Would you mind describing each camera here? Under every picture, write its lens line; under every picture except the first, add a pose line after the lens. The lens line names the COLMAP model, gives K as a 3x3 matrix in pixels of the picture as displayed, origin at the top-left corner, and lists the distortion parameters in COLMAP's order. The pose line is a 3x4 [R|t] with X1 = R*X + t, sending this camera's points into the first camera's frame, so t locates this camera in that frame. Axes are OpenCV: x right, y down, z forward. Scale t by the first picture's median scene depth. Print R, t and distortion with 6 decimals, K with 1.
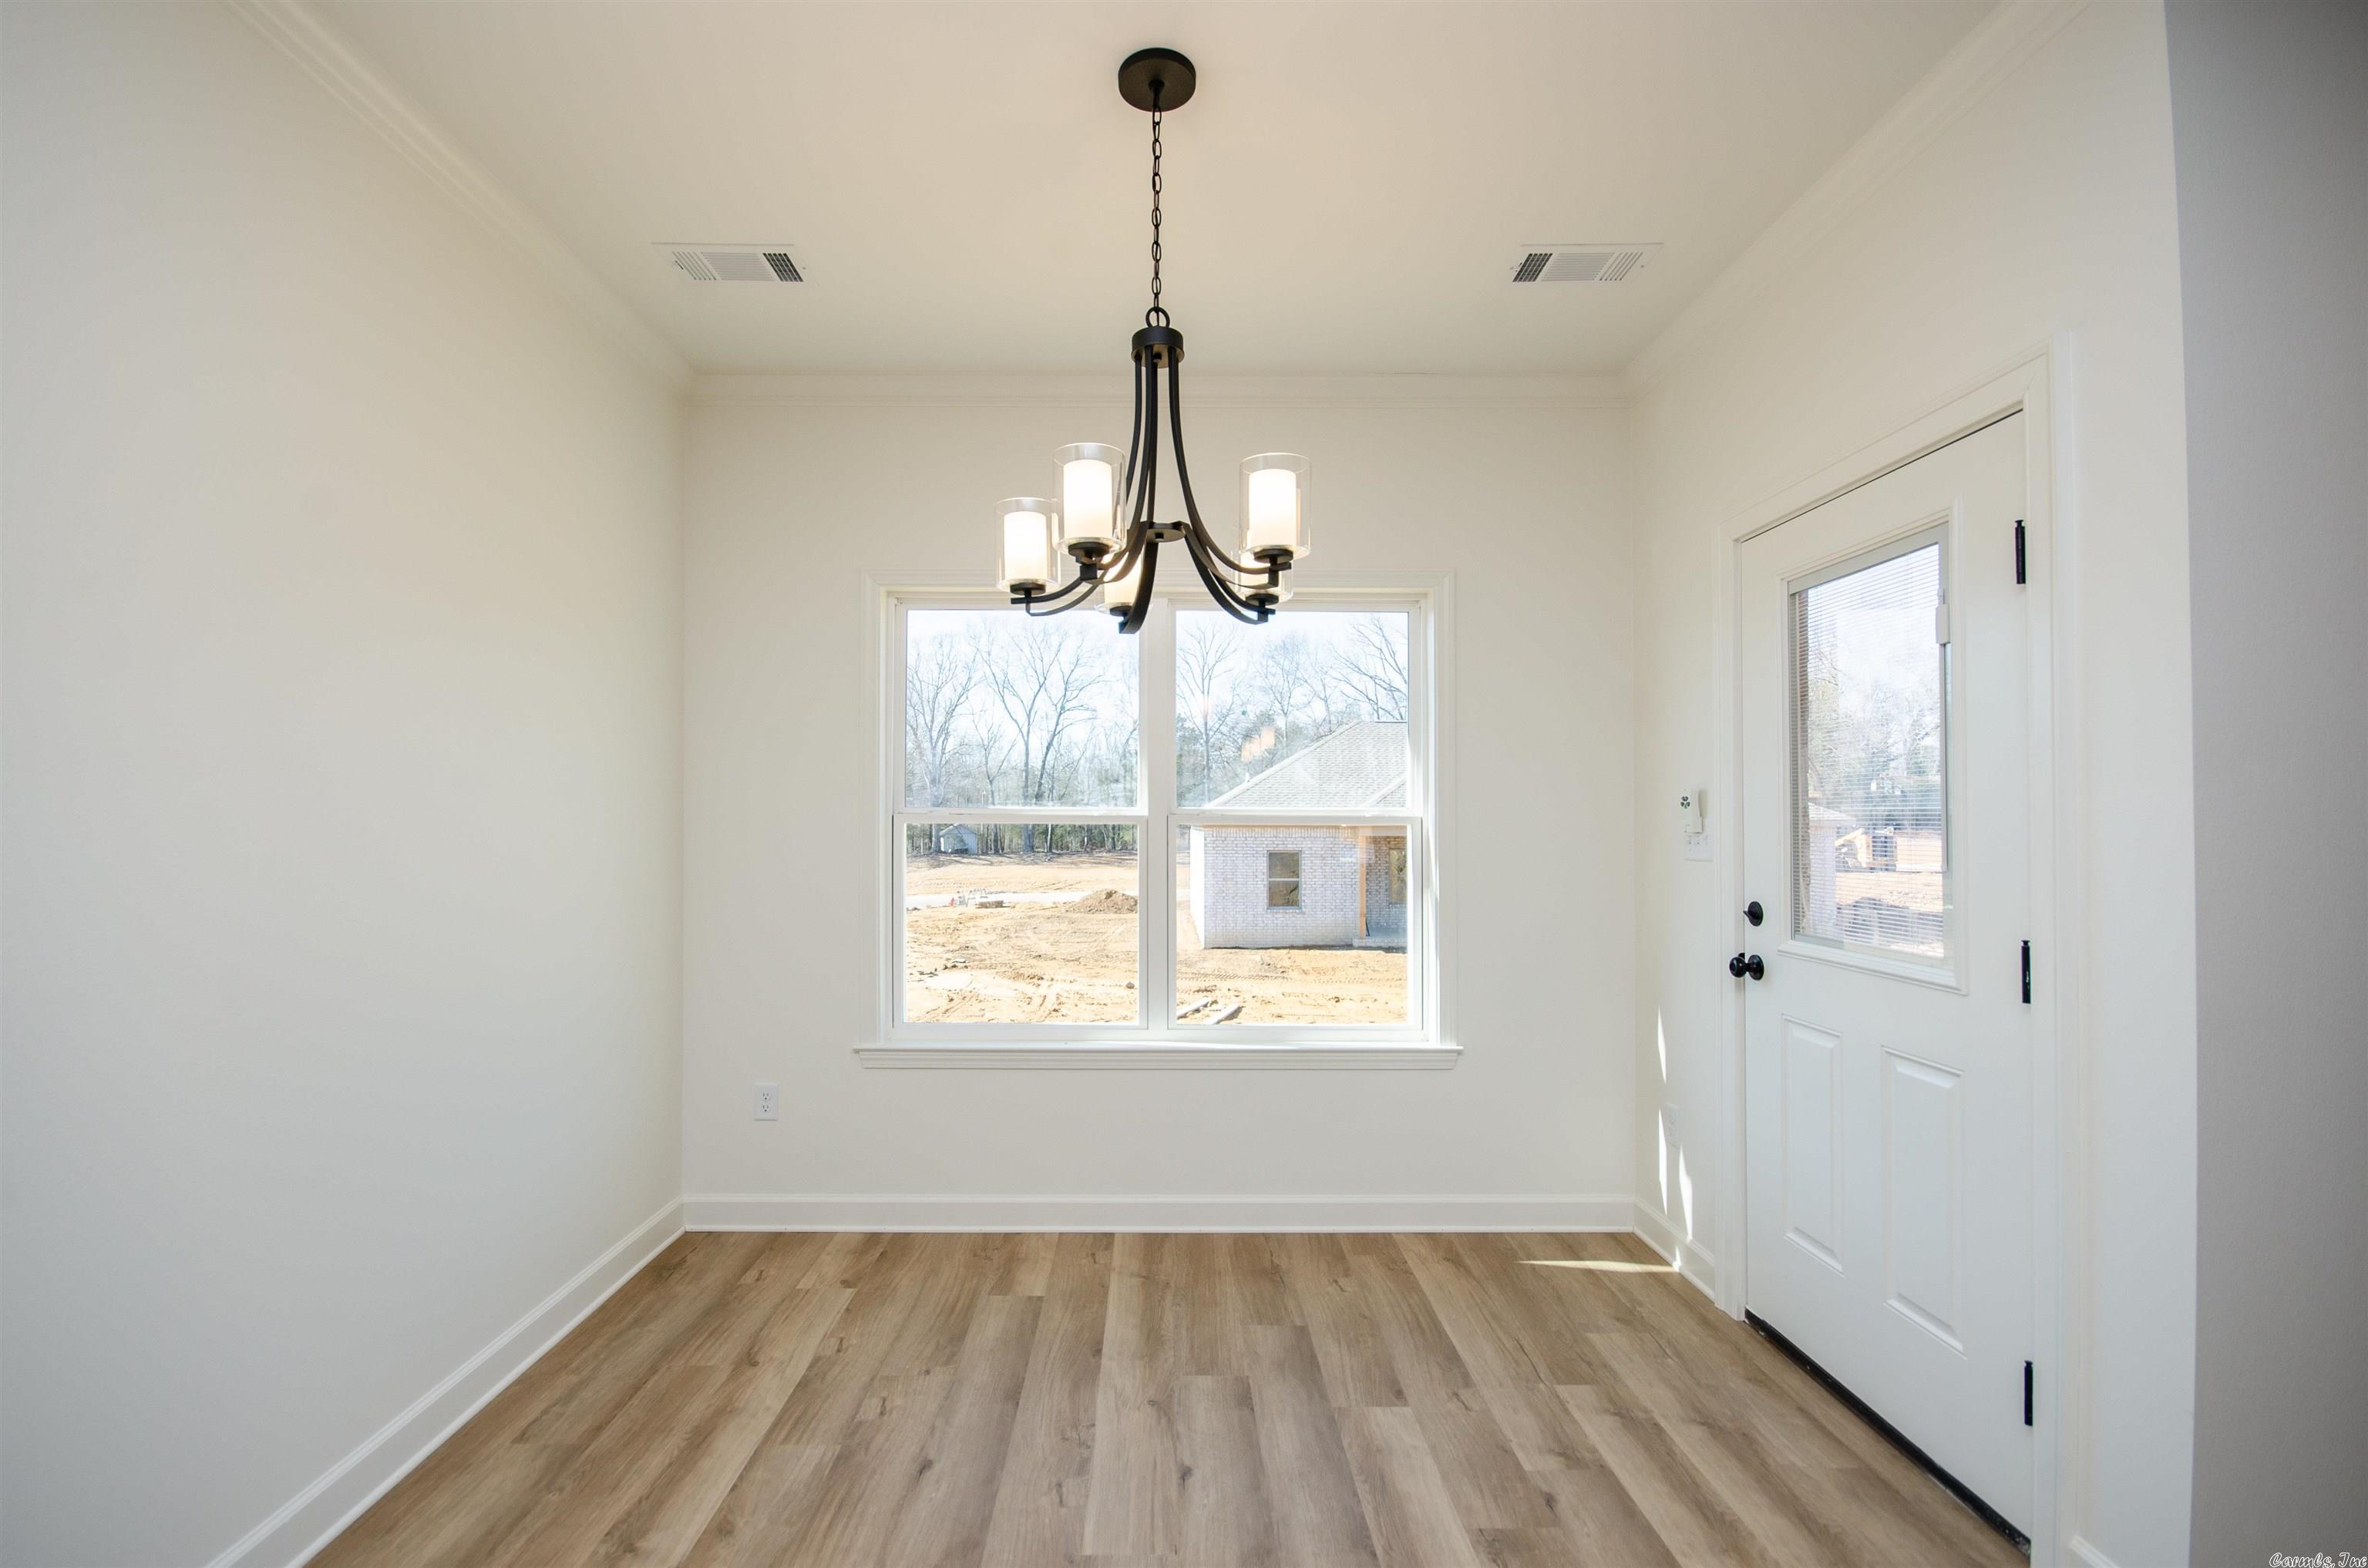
lens RADIAL K [[1035.1, 0, 1162.4], [0, 1035.1, 791.2], [0, 0, 1]] dist [0.005027, -0.007735]
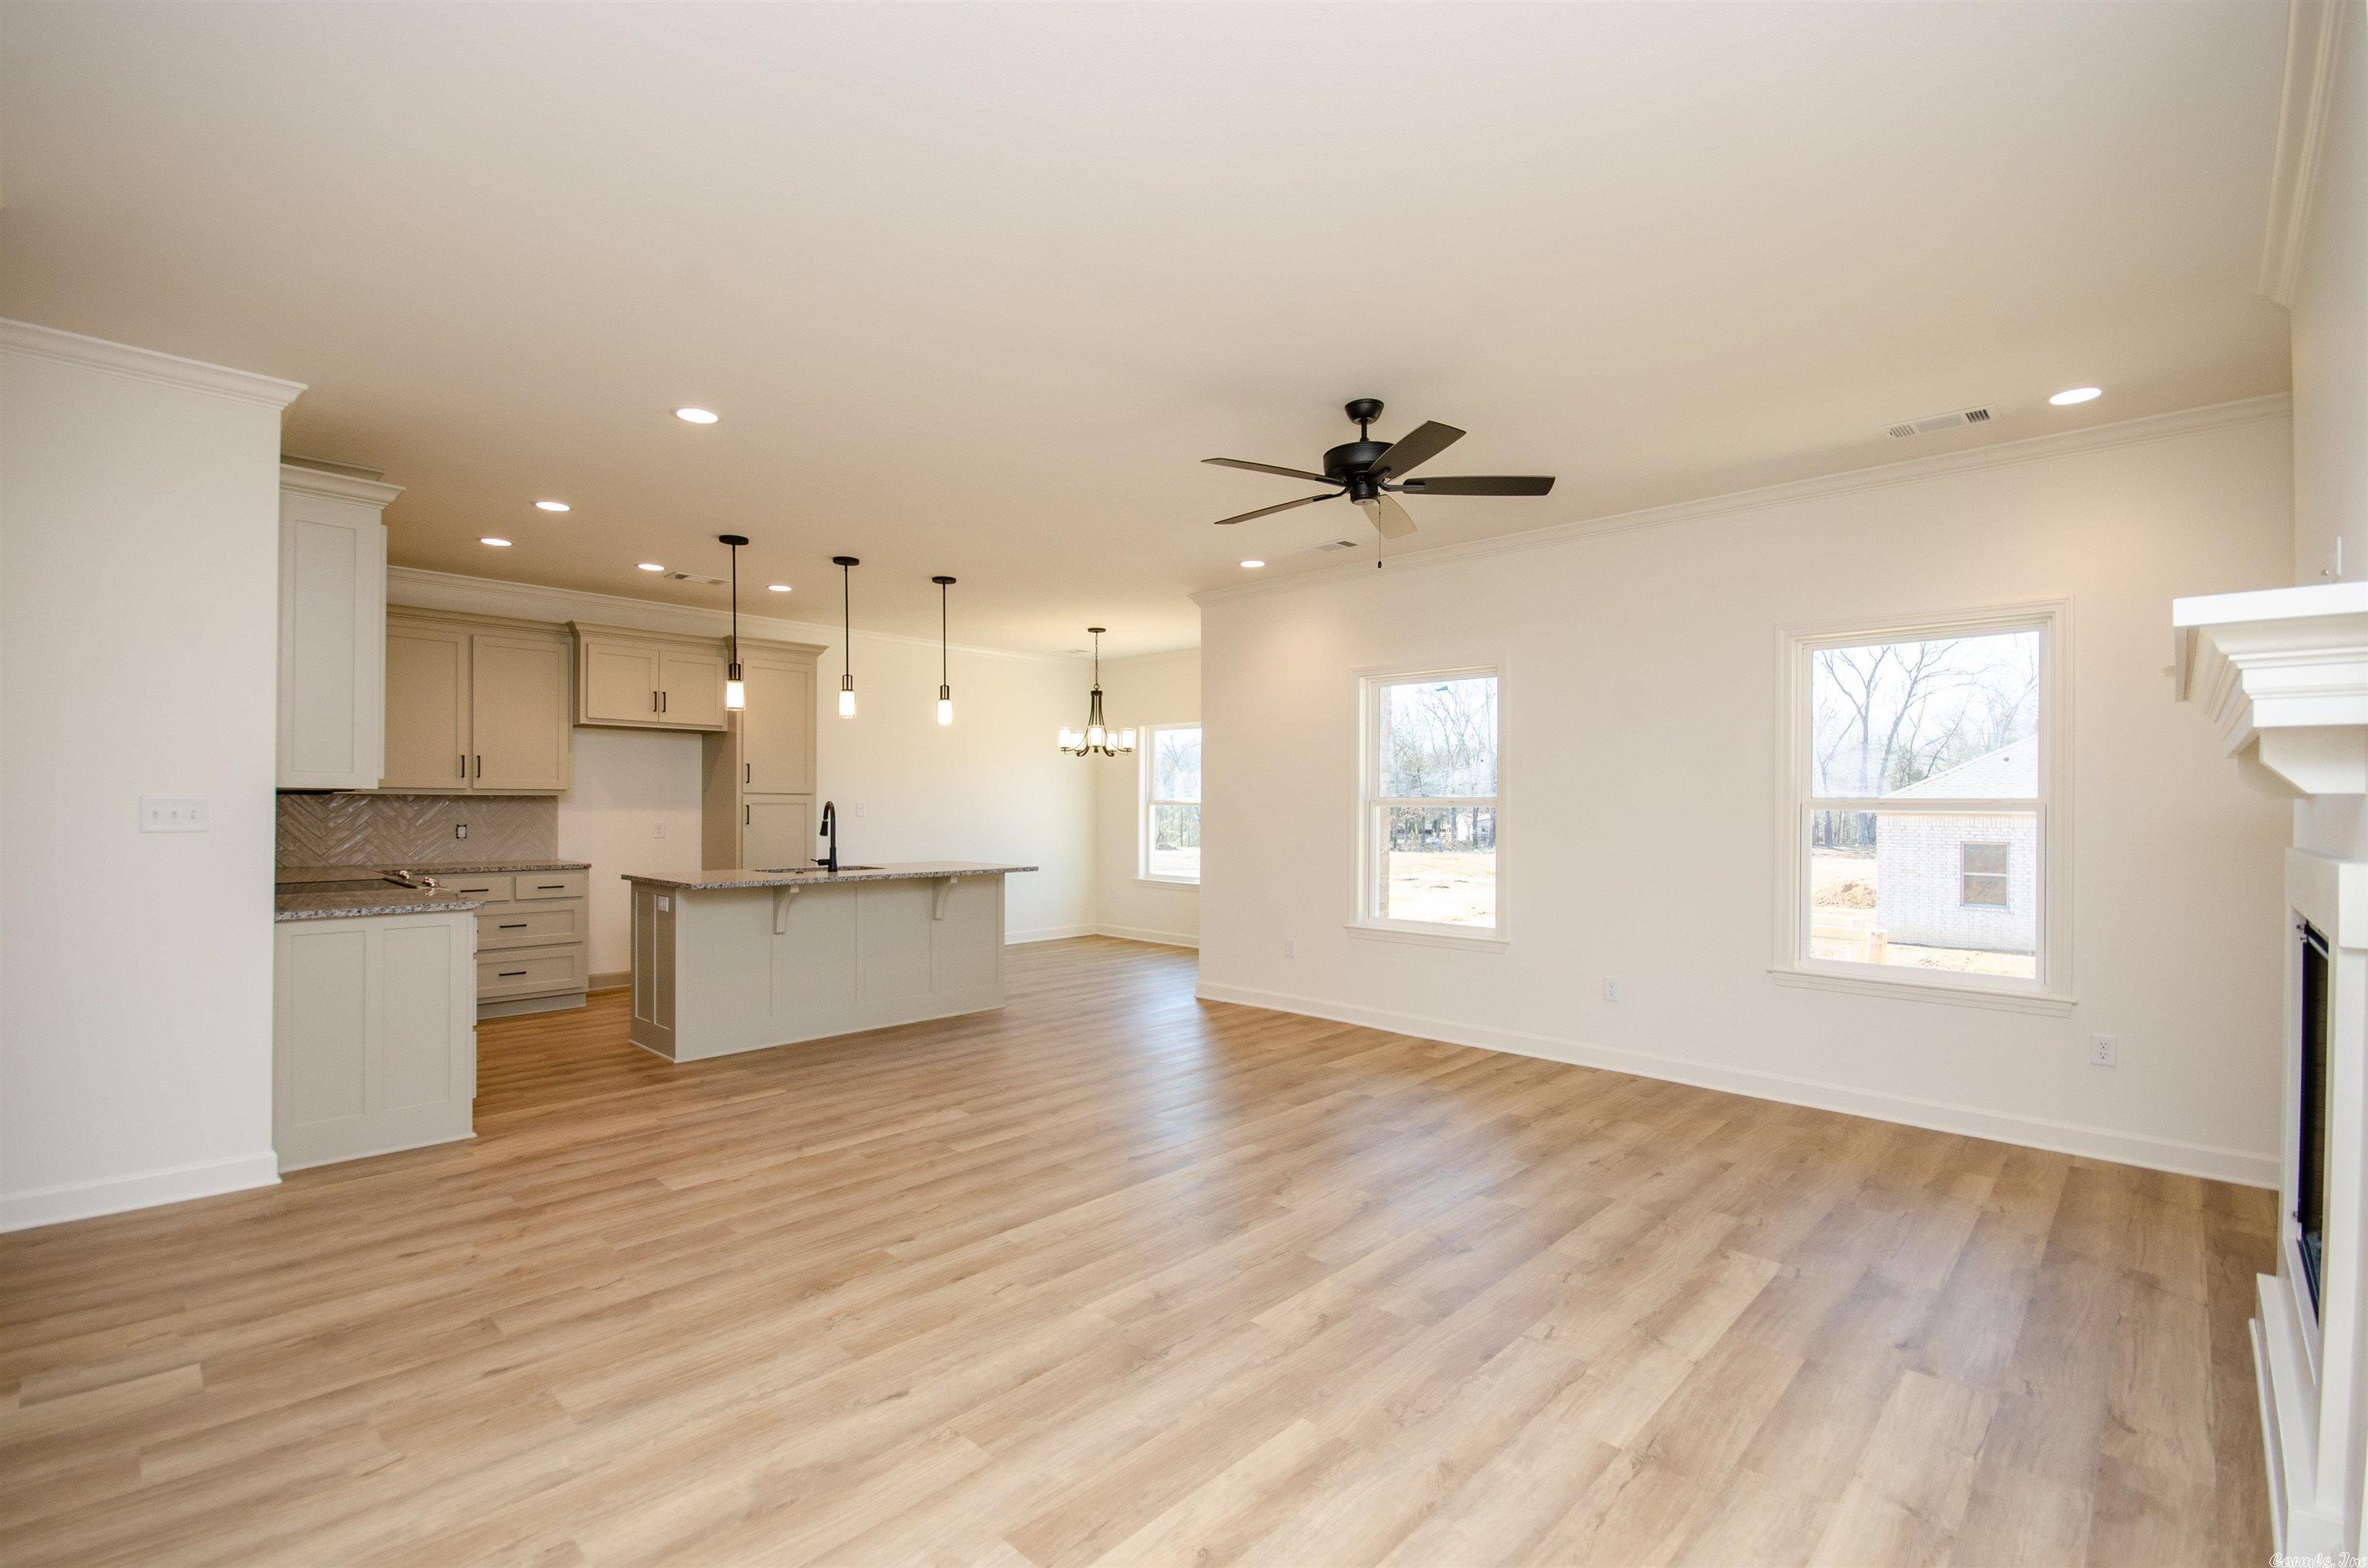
lens RADIAL K [[1035.1, 0, 1165.3], [0, 1035.1, 813.6], [0, 0, 1]] dist [0.005027, -0.007735]
pose [[0.711061, 0.010196, -0.703056, 2.073750], [0.014083, 0.999488, 0.028738, -0.032768], [0.702989, -0.030336, 0.710553, -1.191816]]
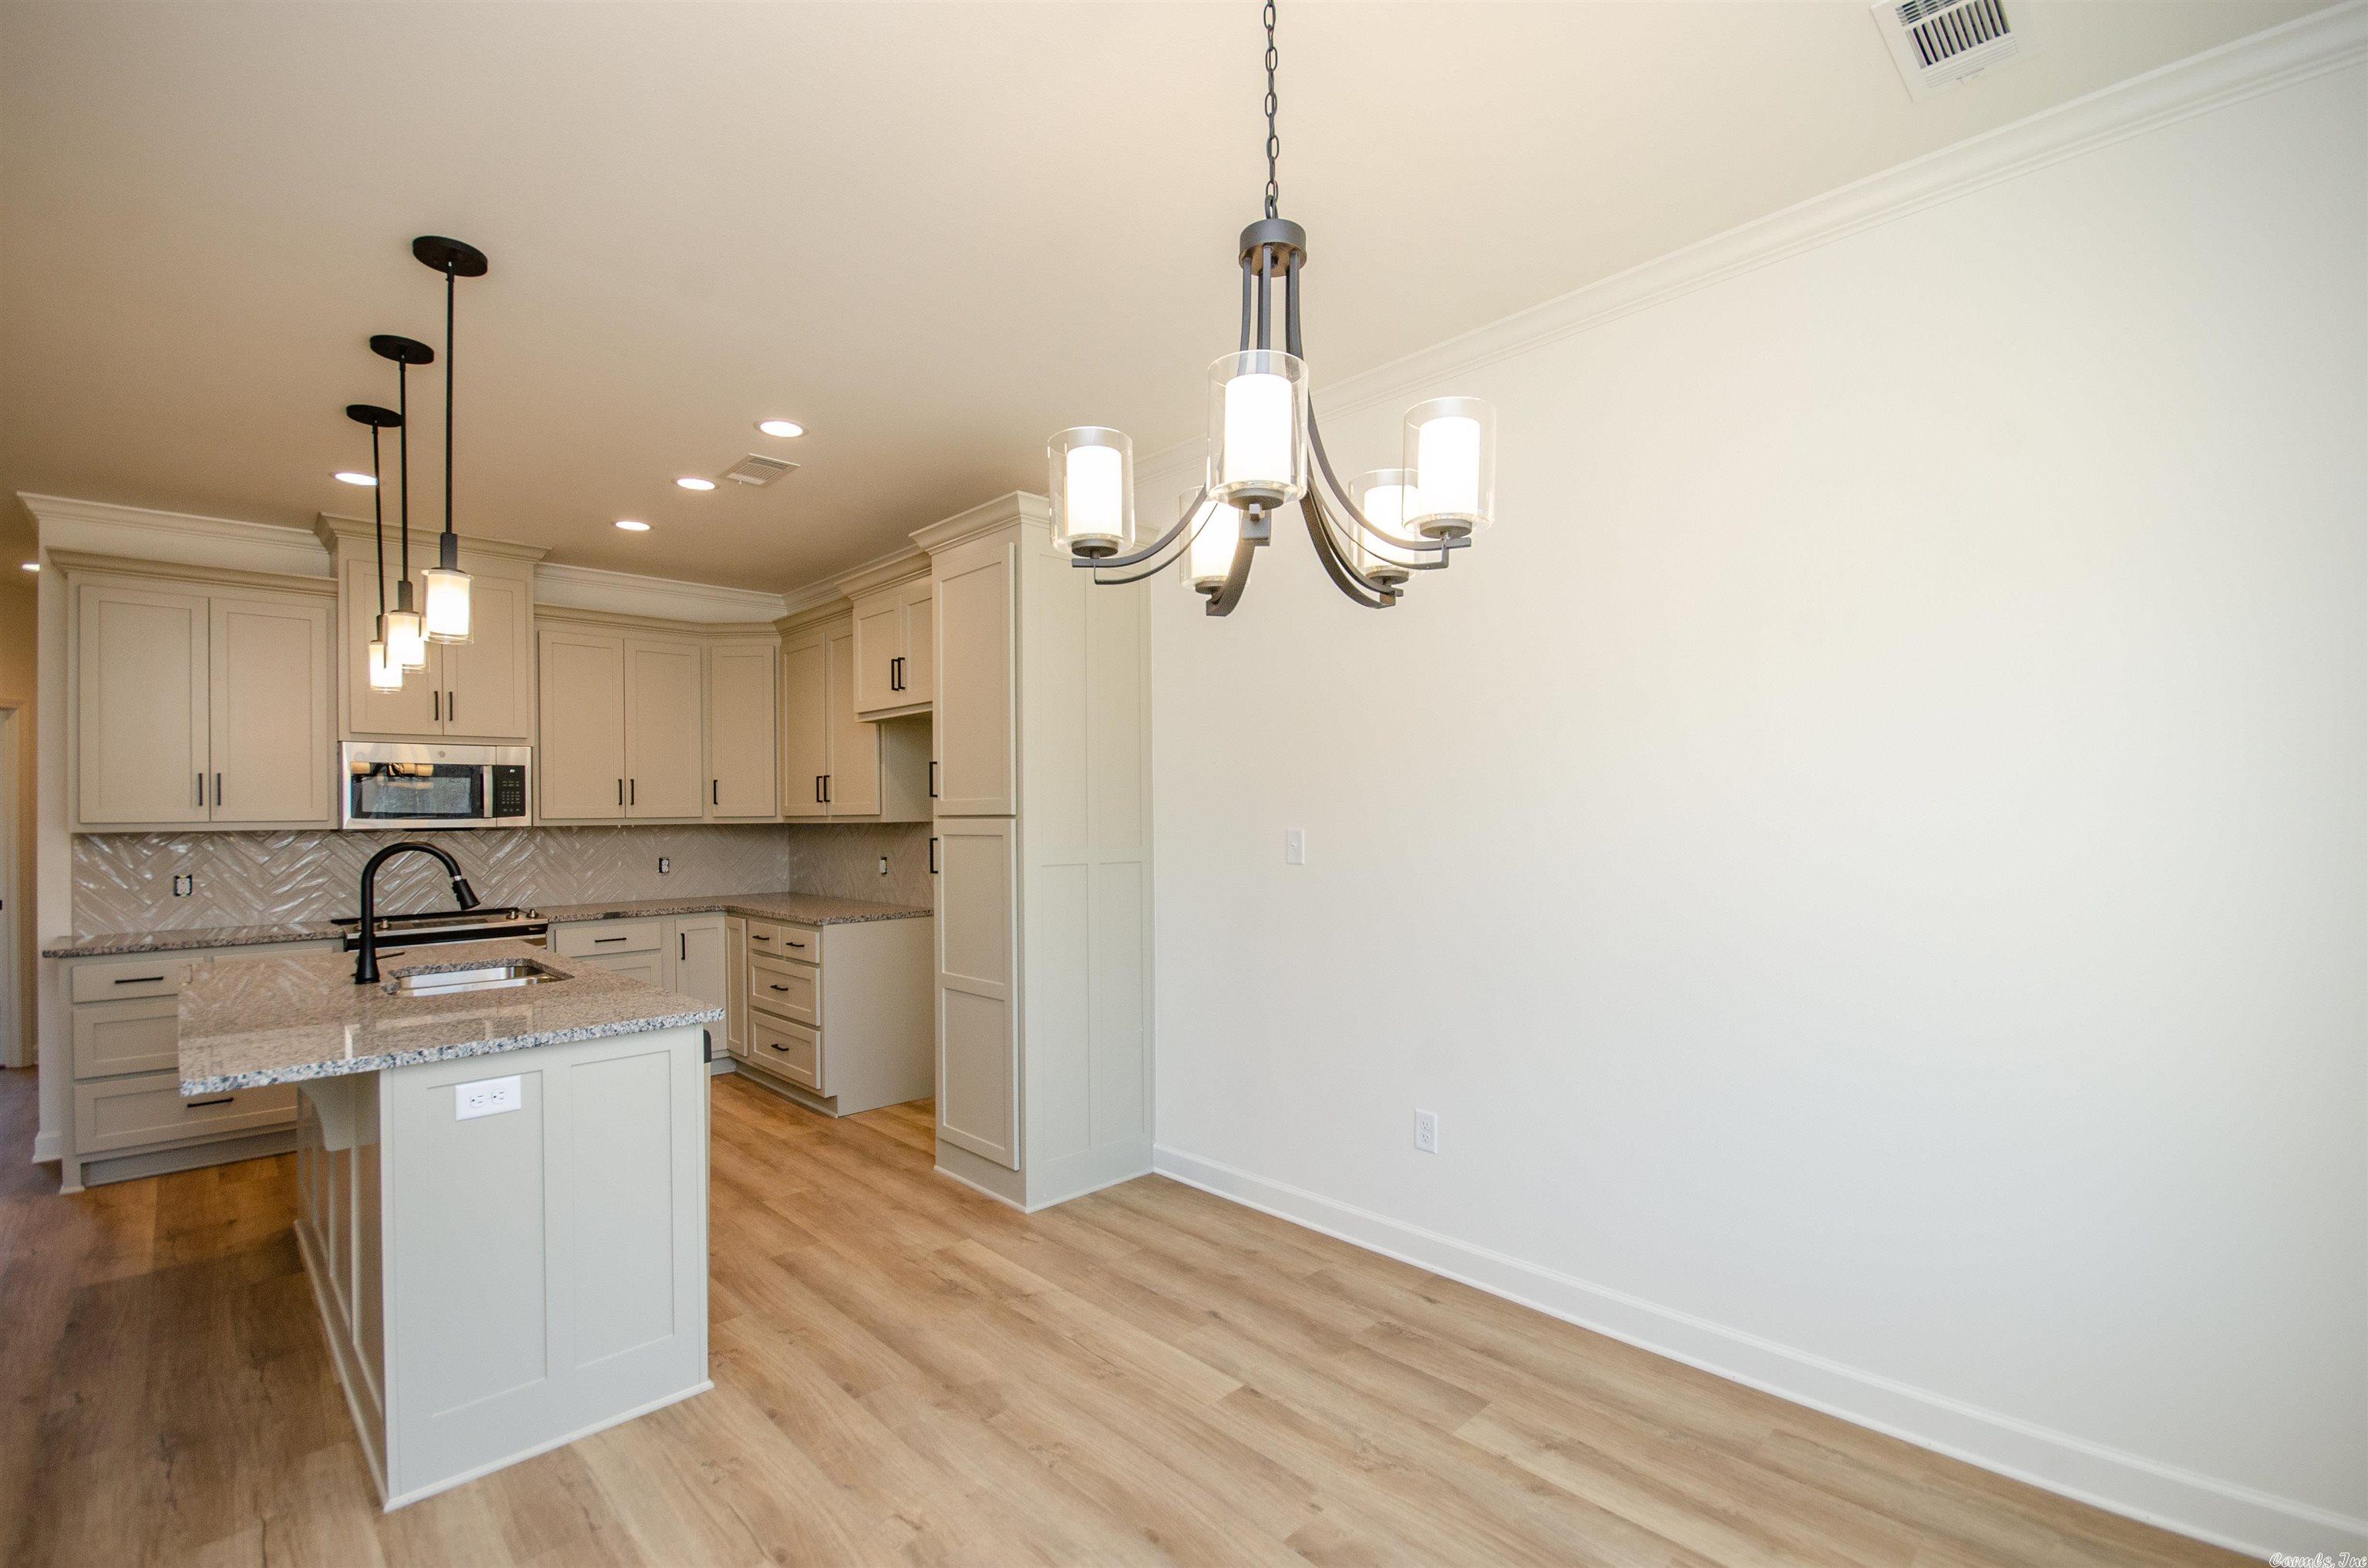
lens RADIAL K [[1035.1, 0, 1162.0], [0, 1035.1, 803.4], [0, 0, 1]] dist [0.005027, -0.007735]
pose [[-0.731572, 0.003307, -0.681756, 0.384239], [0.031429, 0.999089, -0.028878, 0.005688], [0.681039, -0.042553, -0.731010, 0.979264]]
